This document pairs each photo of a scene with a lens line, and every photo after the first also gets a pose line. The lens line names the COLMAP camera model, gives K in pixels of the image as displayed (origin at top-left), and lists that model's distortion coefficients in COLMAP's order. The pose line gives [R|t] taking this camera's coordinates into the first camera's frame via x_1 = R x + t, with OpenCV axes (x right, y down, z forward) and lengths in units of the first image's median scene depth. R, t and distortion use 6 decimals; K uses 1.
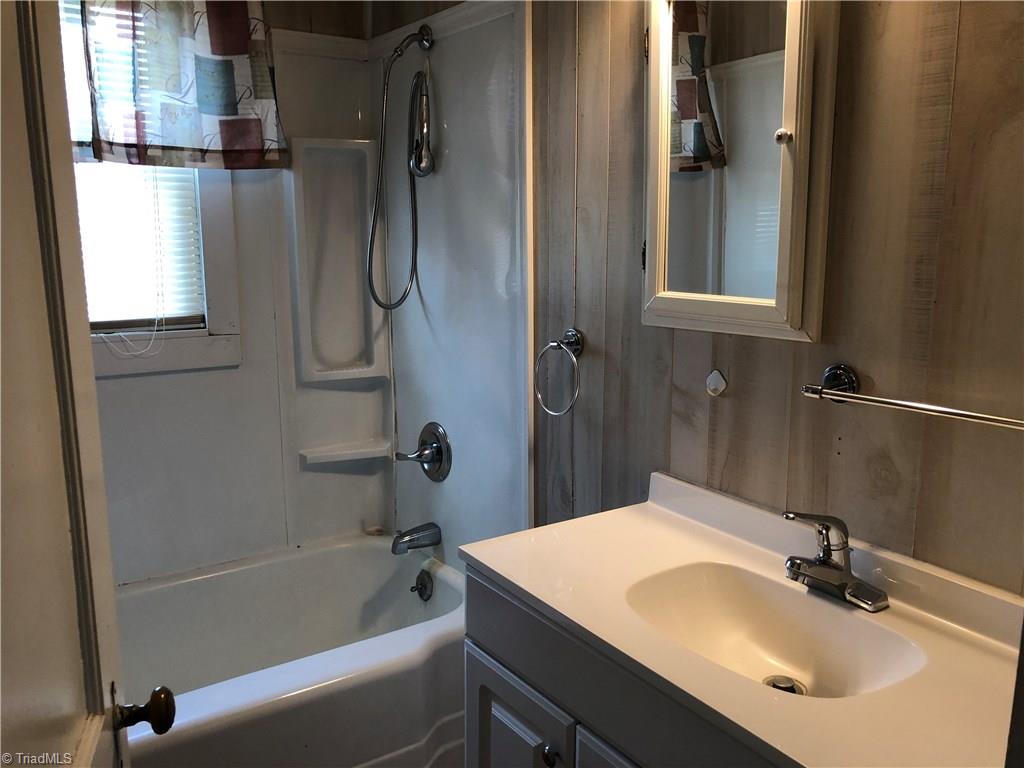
lens RADIAL K [[849.1, 0, 512.6], [0, 849.1, 385.8], [0, 0, 1]] dist [0.023203, -0.007228]
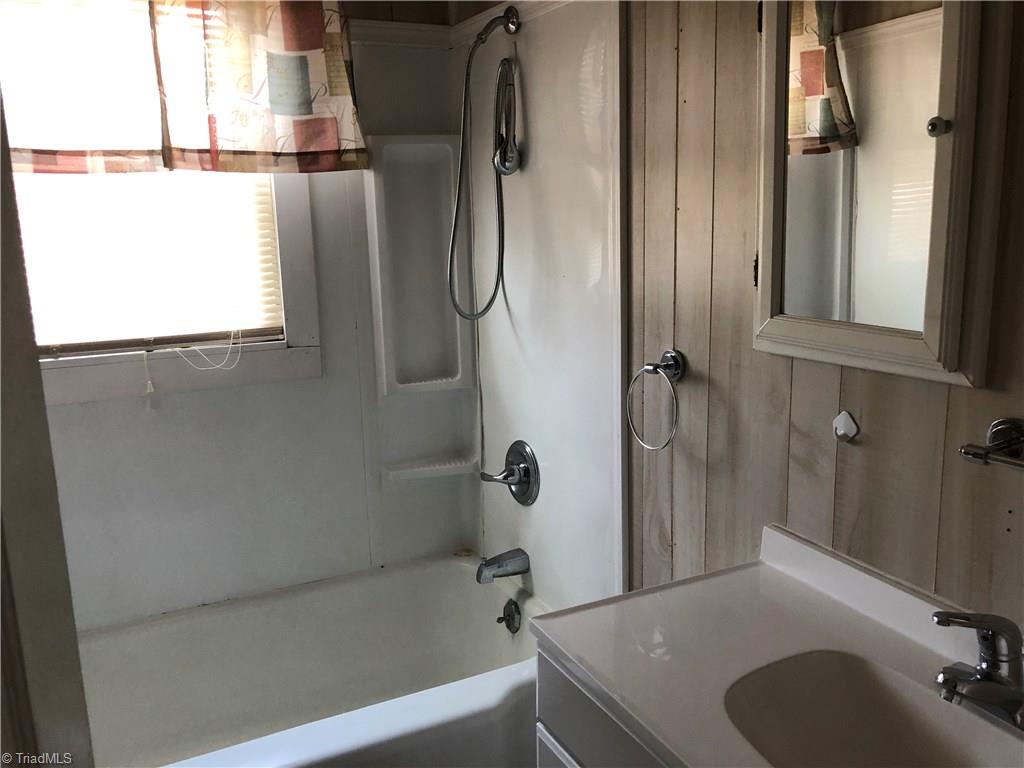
lens RADIAL K [[849.1, 0, 511.1], [0, 849.1, 378.2], [0, 0, 1]] dist [0.023203, -0.007228]
pose [[0.990690, 0.005246, -0.136034, 0.022054], [-0.002836, 0.999836, 0.017901, -0.045445], [0.136105, -0.017349, 0.990542, 0.098708]]
